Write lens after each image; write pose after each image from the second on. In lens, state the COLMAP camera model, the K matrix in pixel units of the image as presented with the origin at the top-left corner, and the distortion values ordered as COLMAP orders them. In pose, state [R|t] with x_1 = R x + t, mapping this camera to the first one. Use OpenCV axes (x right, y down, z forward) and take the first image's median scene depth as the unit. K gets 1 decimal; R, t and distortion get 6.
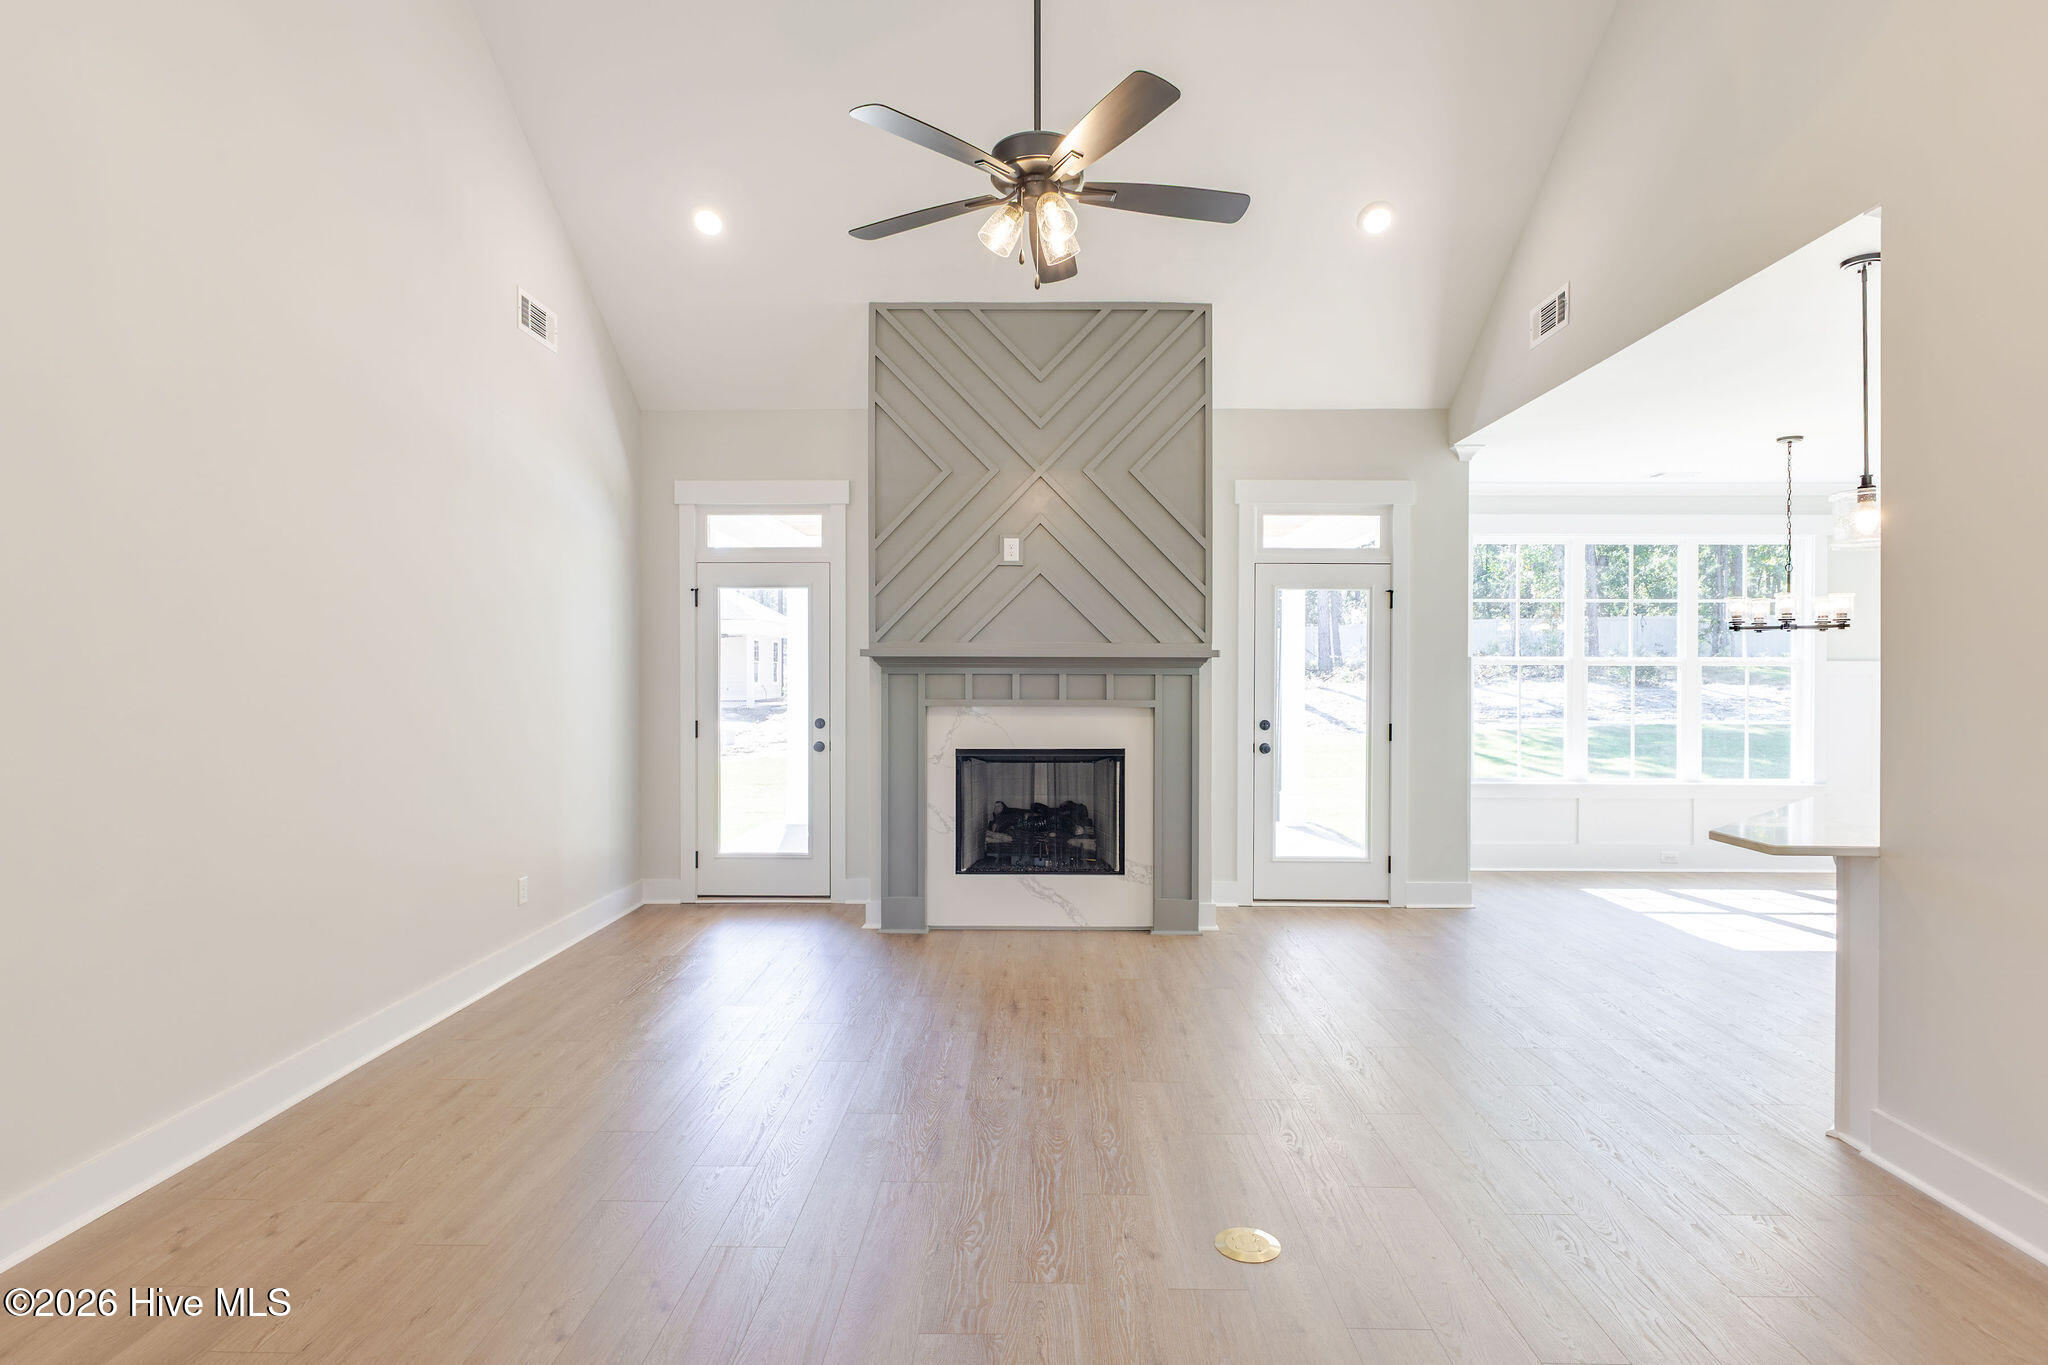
lens RADIAL K [[1078.5, 0, 1015.6], [0, 1078.5, 665.5], [0, 0, 1]] dist [-0.004880, 0.001337]
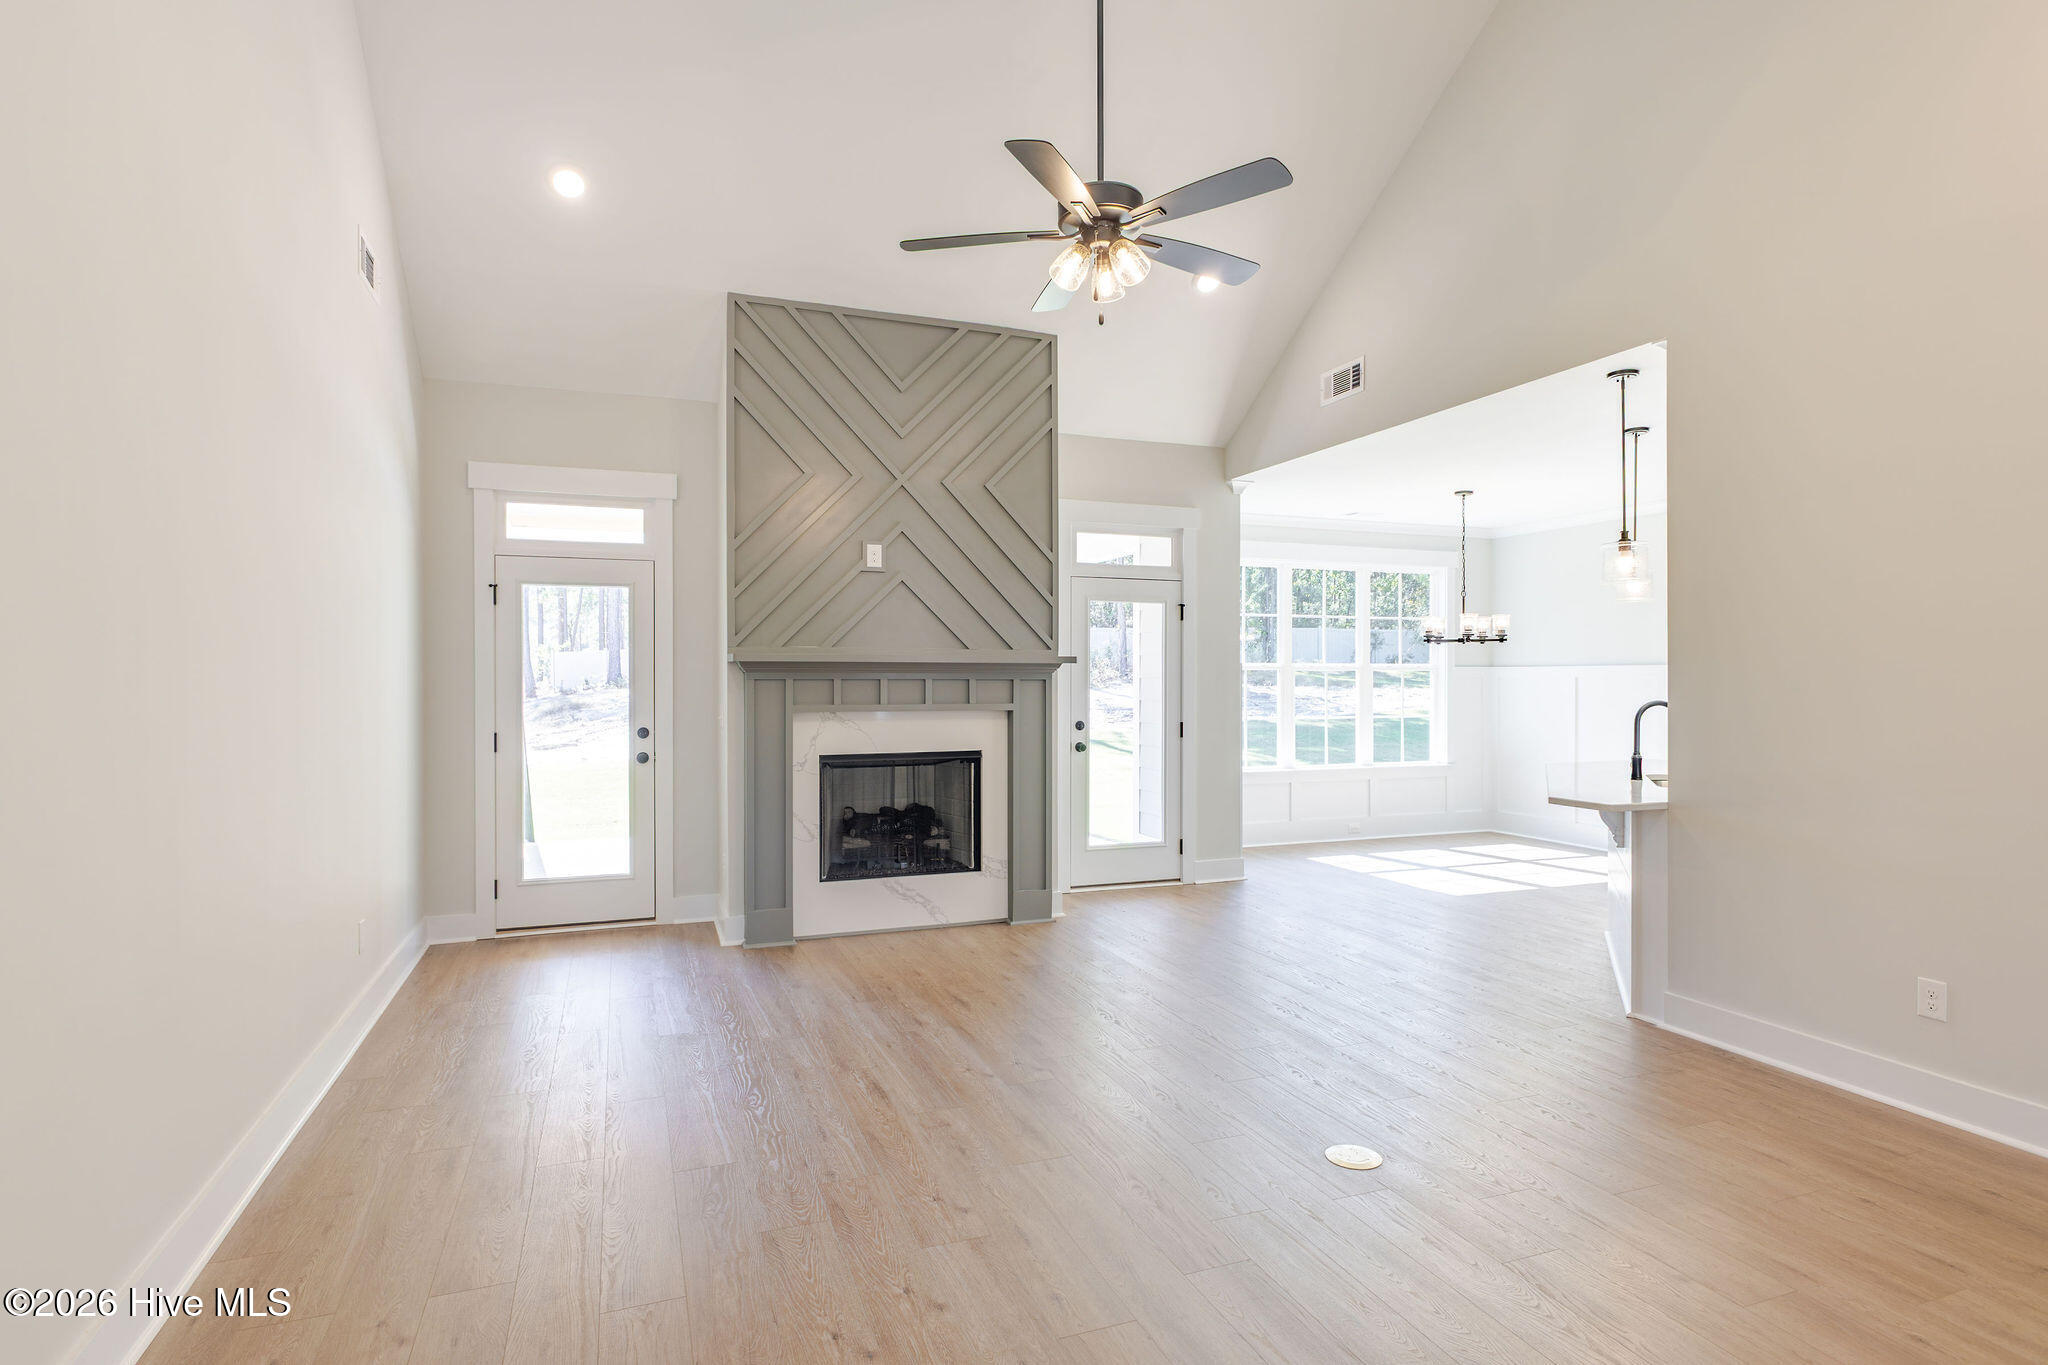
lens RADIAL K [[1078.5, 0, 1027.6], [0, 1078.5, 664.9], [0, 0, 1]] dist [-0.004880, 0.001337]
pose [[0.926469, 0.001730, 0.376366, -0.238311], [0.000012, 0.999989, -0.004627, -0.000812], [-0.376370, 0.004291, 0.926459, 0.012426]]
